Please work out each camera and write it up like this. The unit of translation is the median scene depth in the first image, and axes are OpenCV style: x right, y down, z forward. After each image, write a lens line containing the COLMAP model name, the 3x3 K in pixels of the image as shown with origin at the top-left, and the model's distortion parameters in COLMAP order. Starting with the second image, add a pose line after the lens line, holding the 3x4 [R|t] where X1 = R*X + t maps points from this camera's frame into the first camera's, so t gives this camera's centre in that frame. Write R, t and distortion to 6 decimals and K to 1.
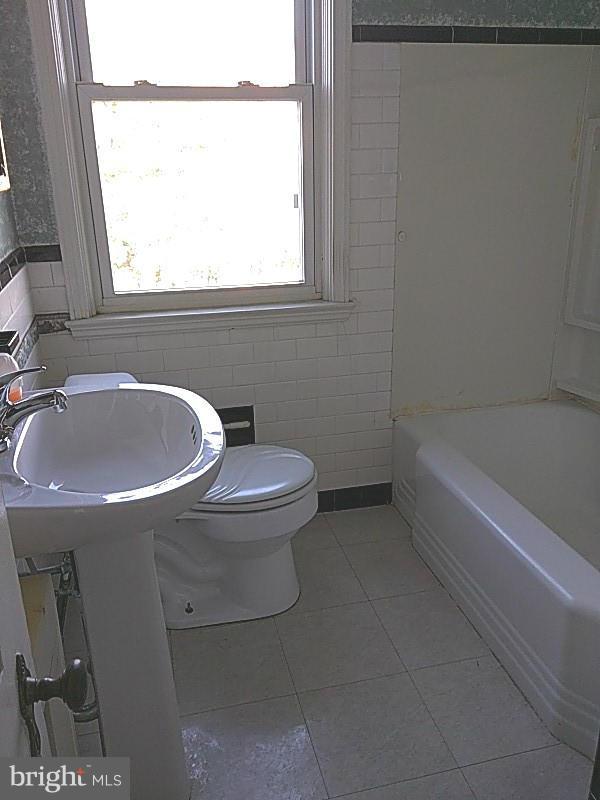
lens RADIAL K [[654.9, 0, 302.4], [0, 654.9, 402.5], [0, 0, 1]] dist [0.073862, -0.114633]
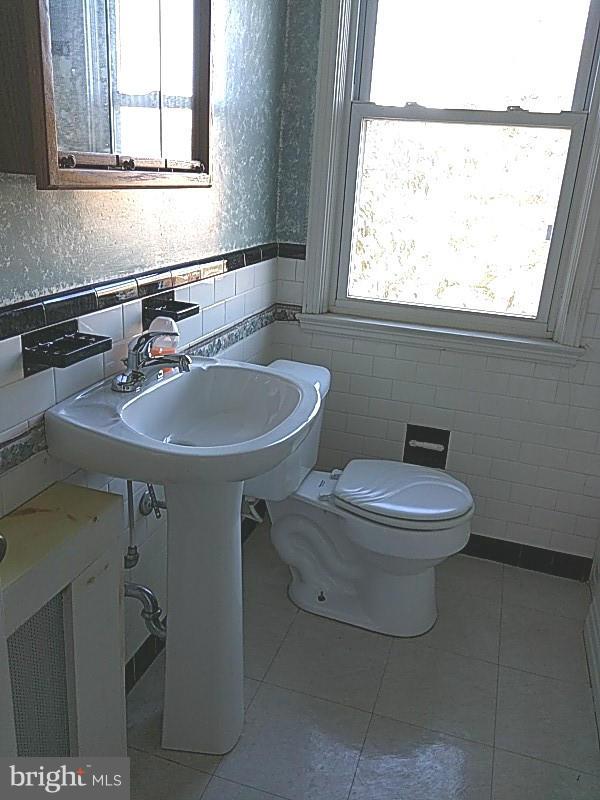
lens RADIAL K [[654.9, 0, 322.9], [0, 654.9, 411.5], [0, 0, 1]] dist [0.073862, -0.114633]
pose [[0.860934, 0.242885, -0.446989, 0.221425], [-0.251701, 0.966952, 0.040626, -0.017419], [0.442084, 0.077531, 0.893616, 0.035472]]
